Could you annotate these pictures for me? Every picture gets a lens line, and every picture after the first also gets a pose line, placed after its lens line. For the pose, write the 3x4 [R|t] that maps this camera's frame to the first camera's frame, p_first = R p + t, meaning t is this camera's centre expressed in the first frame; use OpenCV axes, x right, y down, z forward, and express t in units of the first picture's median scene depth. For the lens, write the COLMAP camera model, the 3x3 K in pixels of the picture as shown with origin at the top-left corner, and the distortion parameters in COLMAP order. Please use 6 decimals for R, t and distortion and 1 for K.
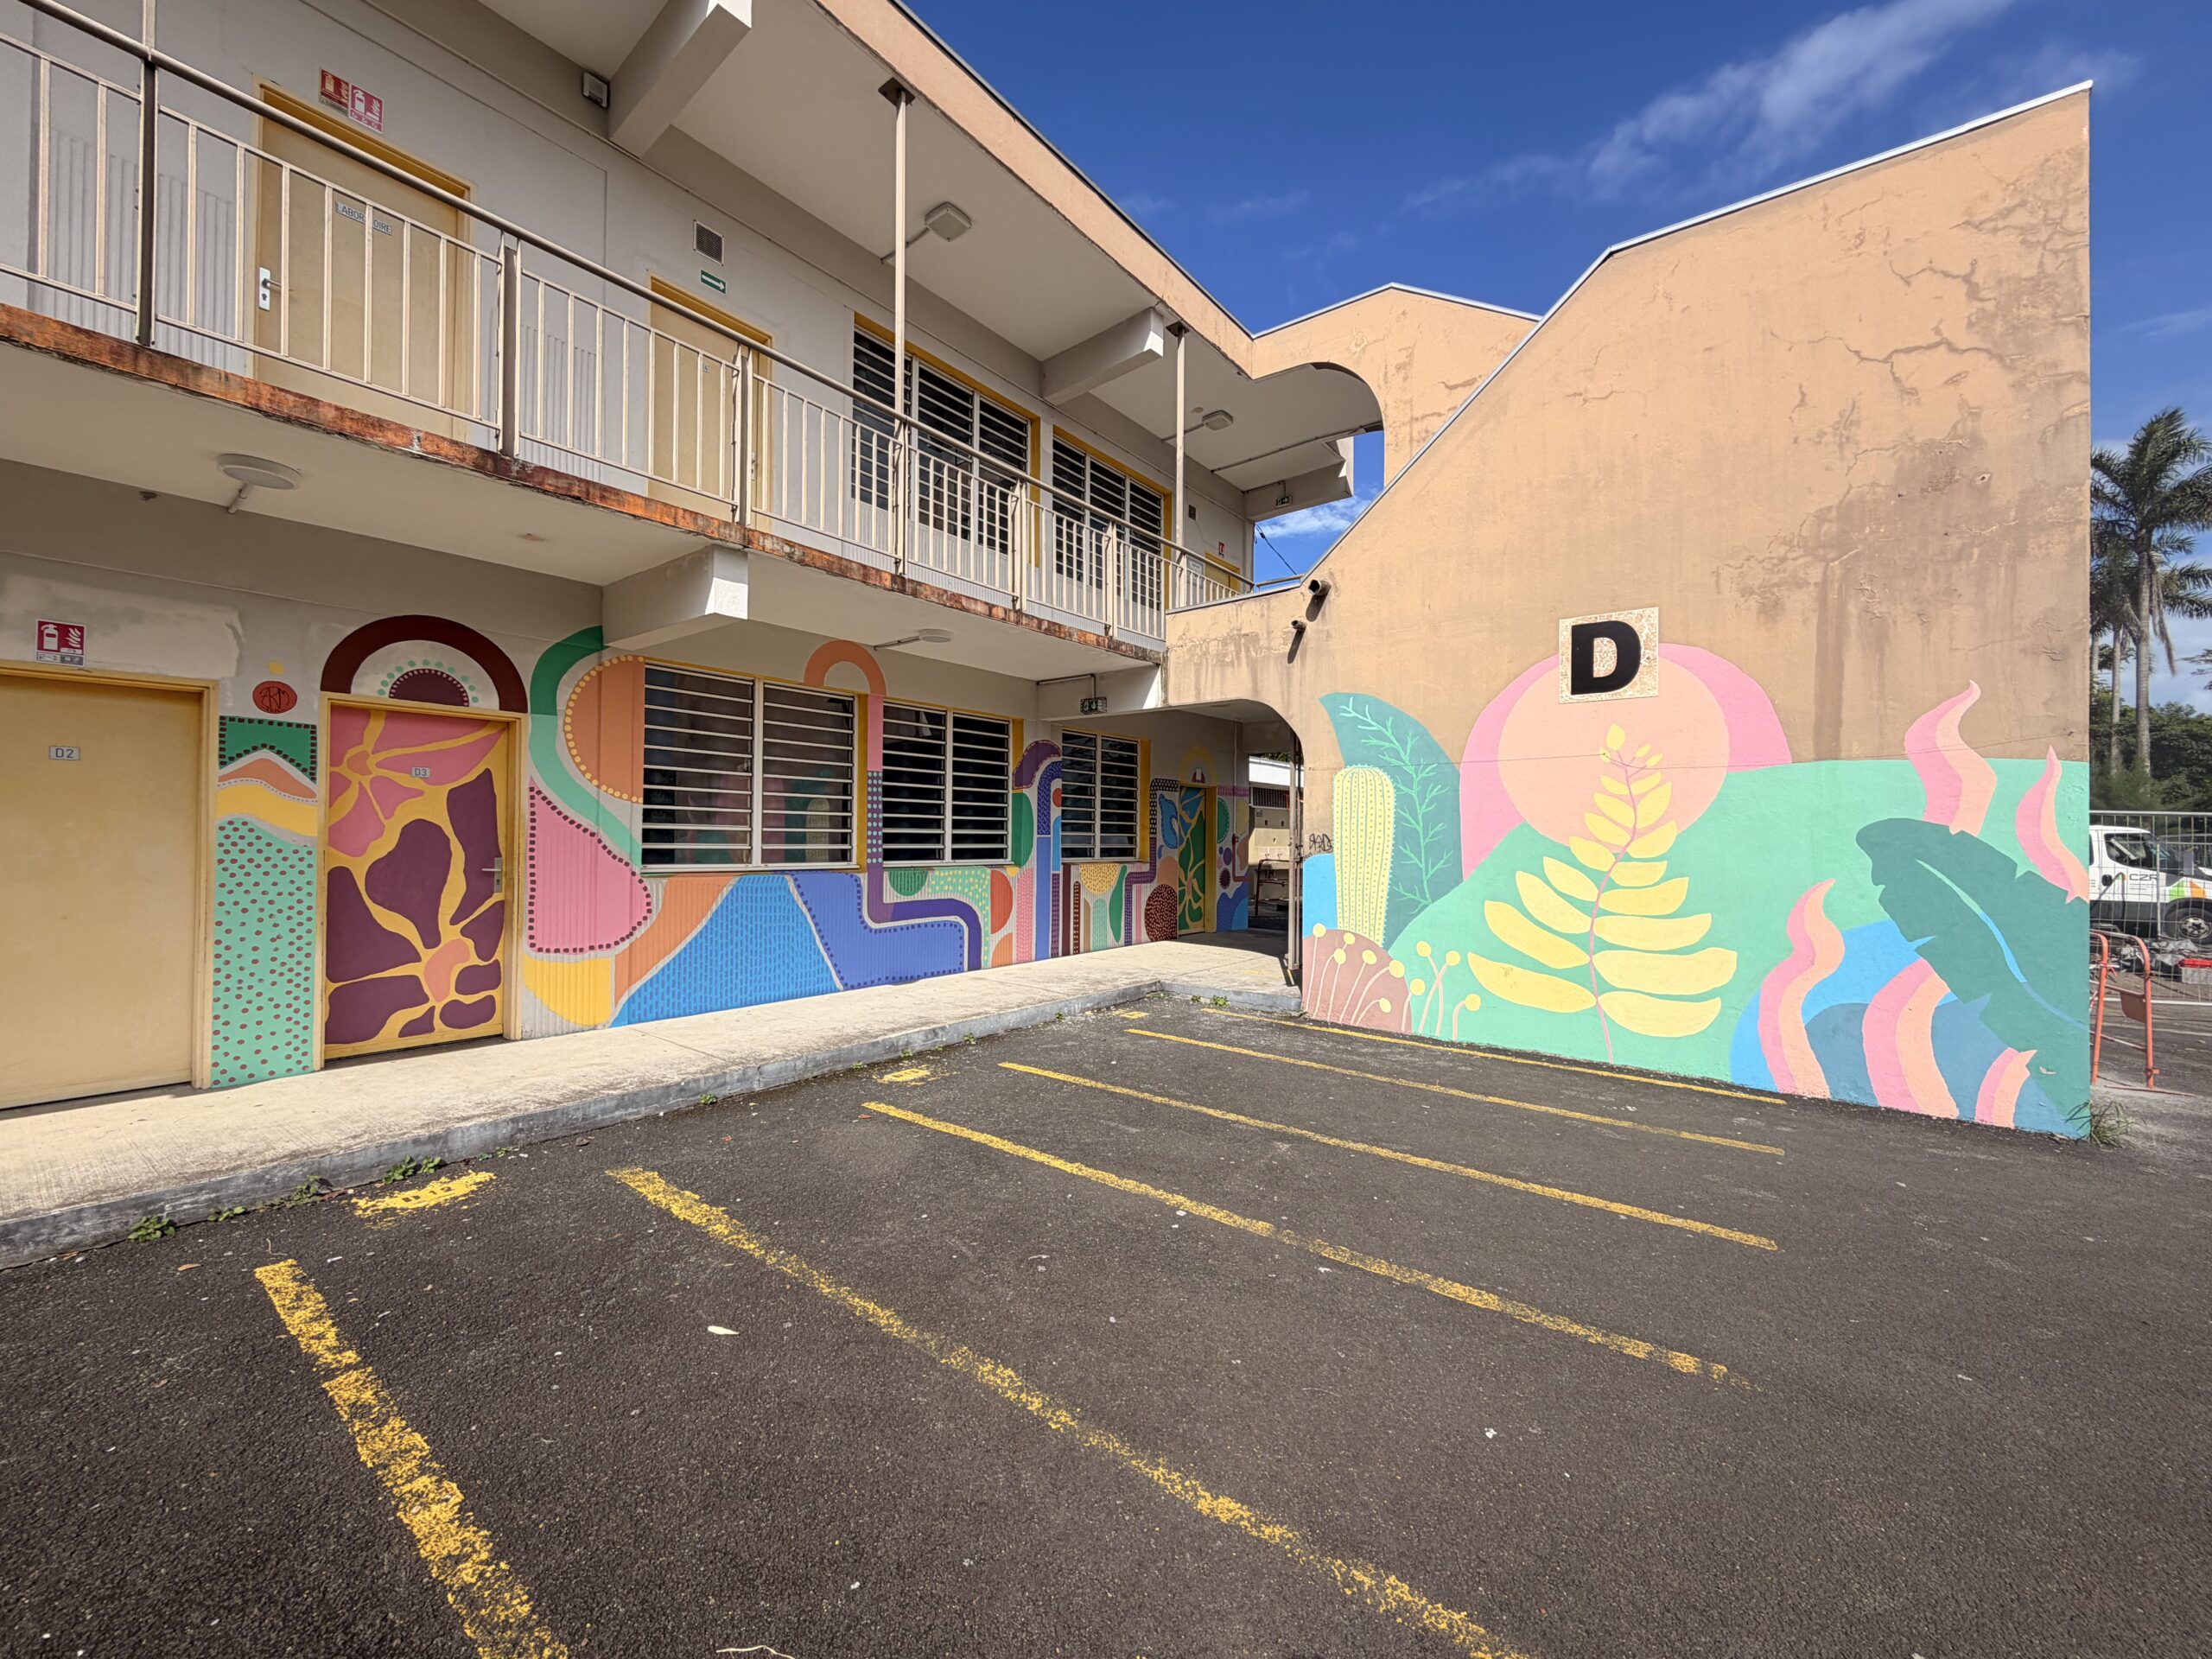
lens RADIAL K [[883.2, 0, 1103.8], [0, 883.2, 828.9], [0, 0, 1]] dist [0.003786, 0.000330]
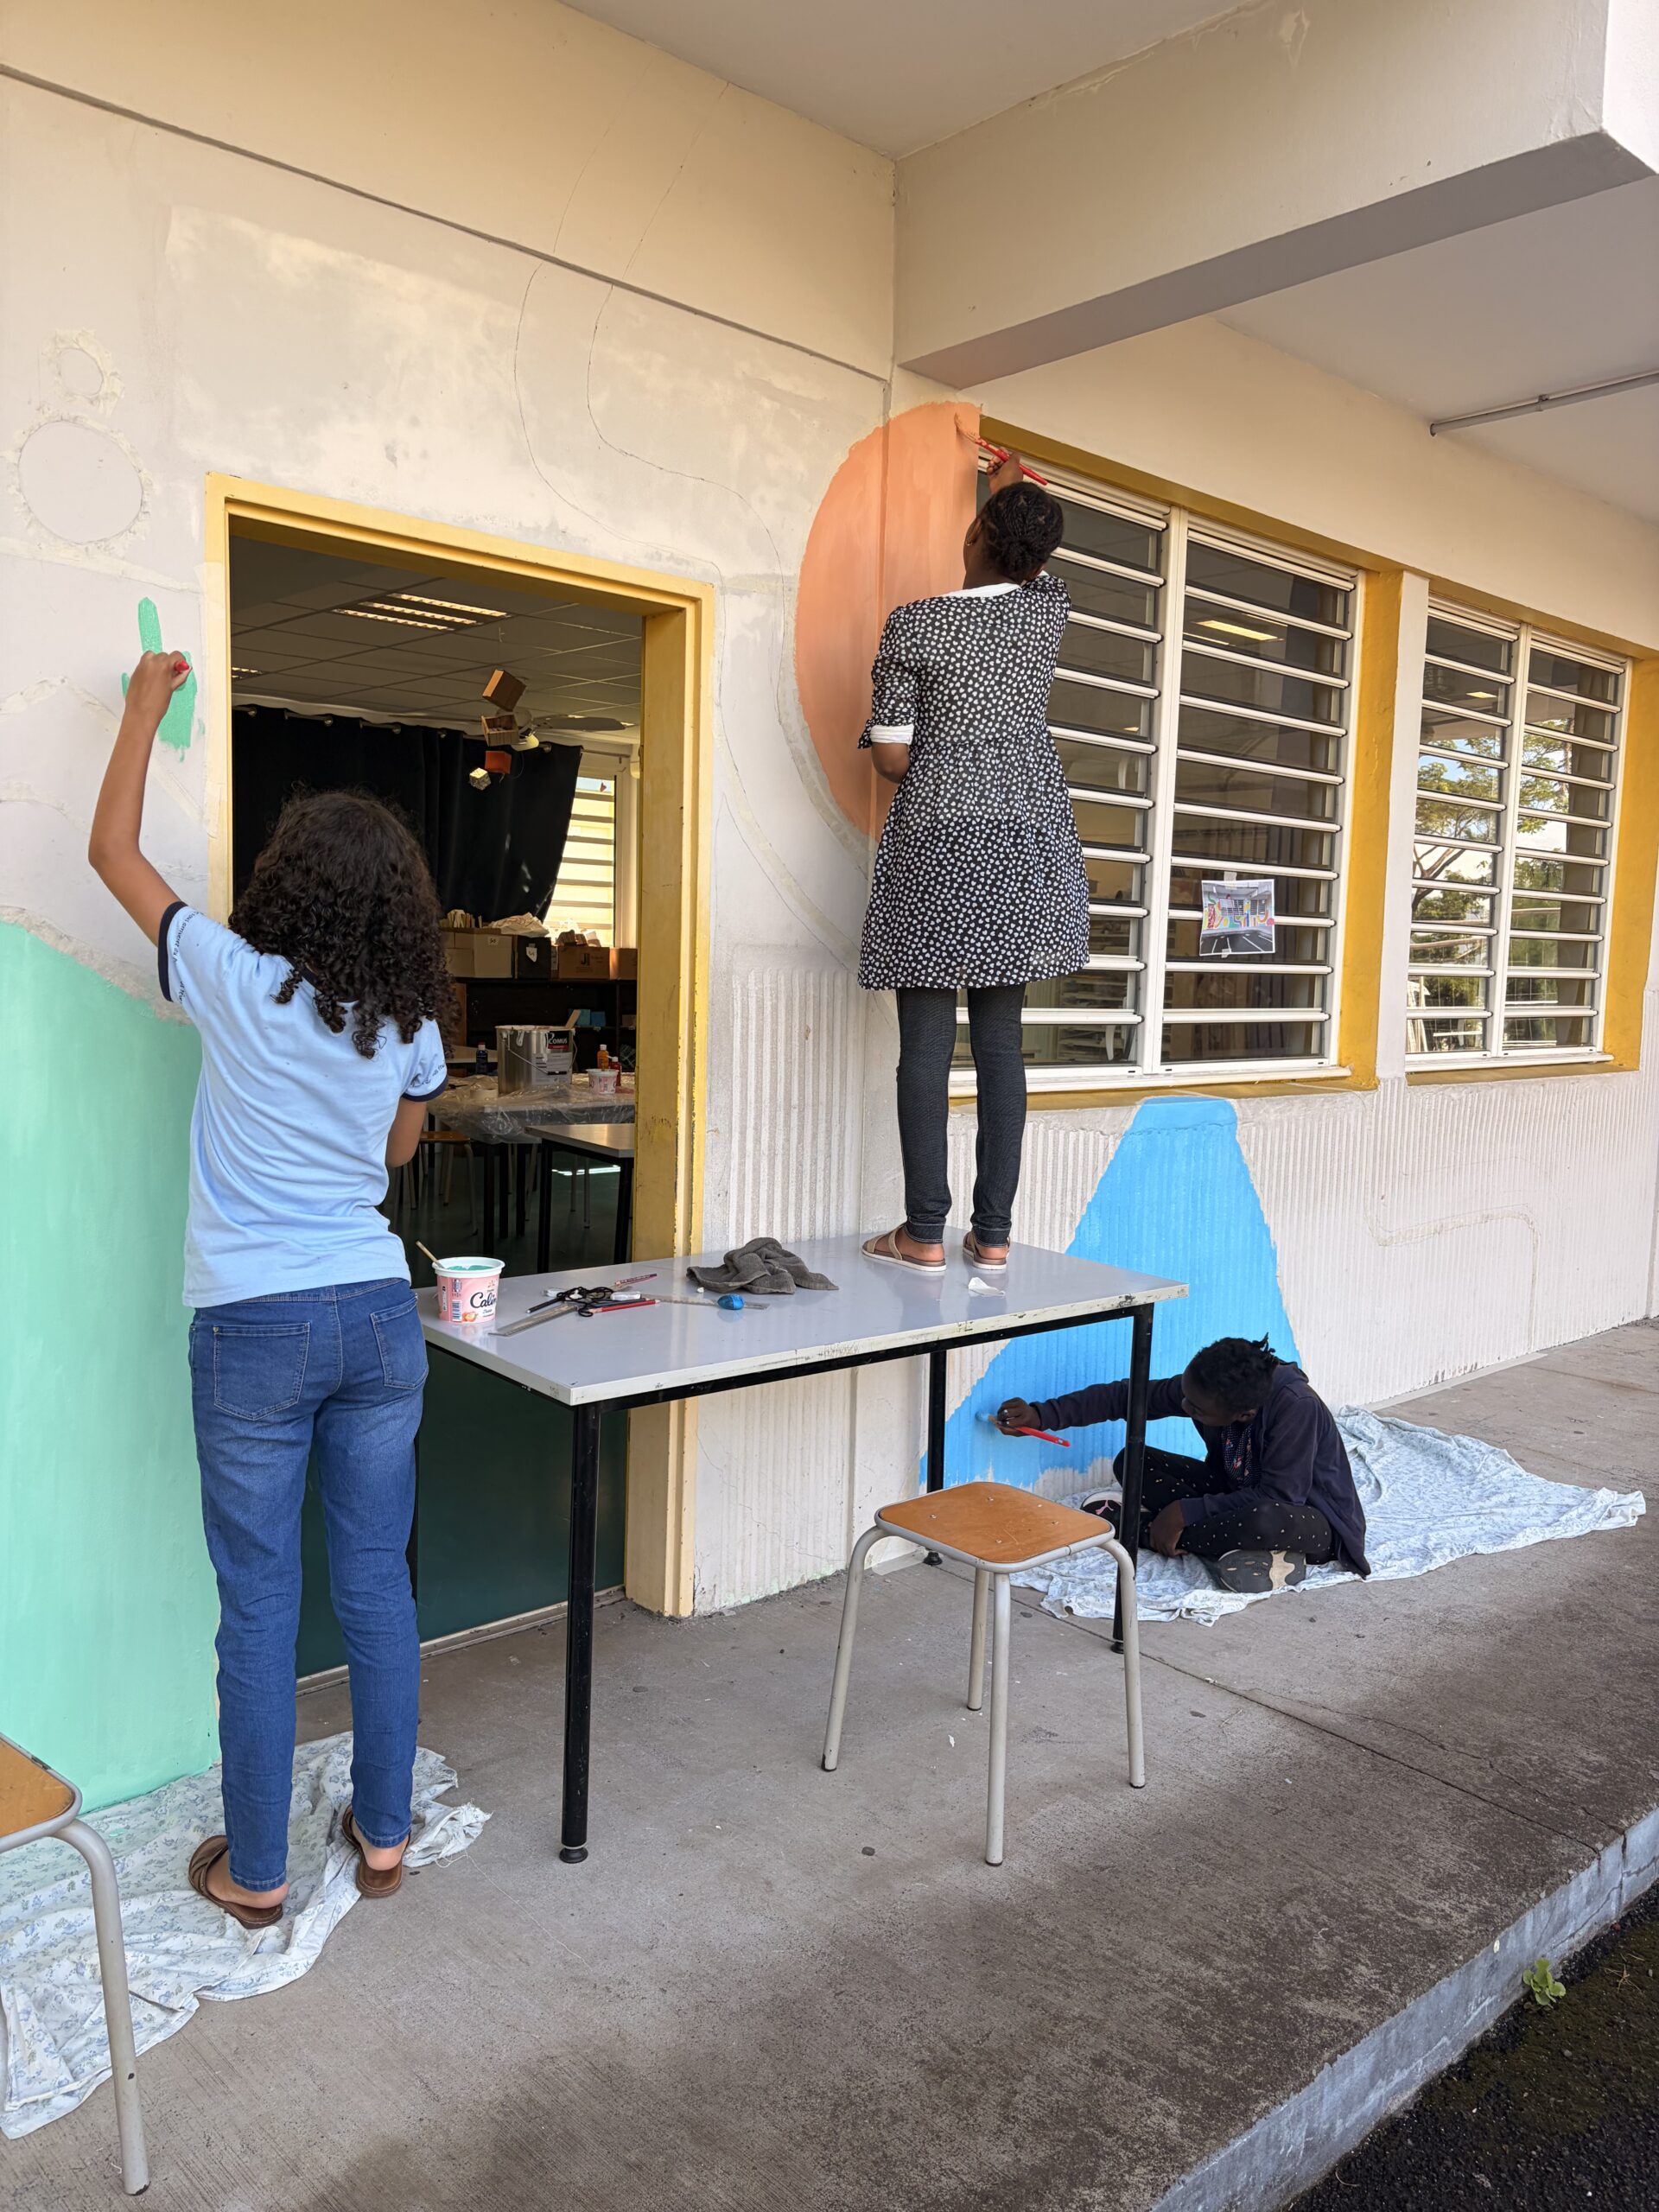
lens RADIAL K [[1662.3, 0, 834.1], [0, 1662.3, 1107.7], [0, 0, 1]] dist [0.041967, -0.033104]
pose [[0.987578, 0.033202, -0.153580, -0.572271], [-0.017418, 0.994529, 0.102999, -0.012467], [0.156160, -0.099045, 0.982753, 0.467840]]
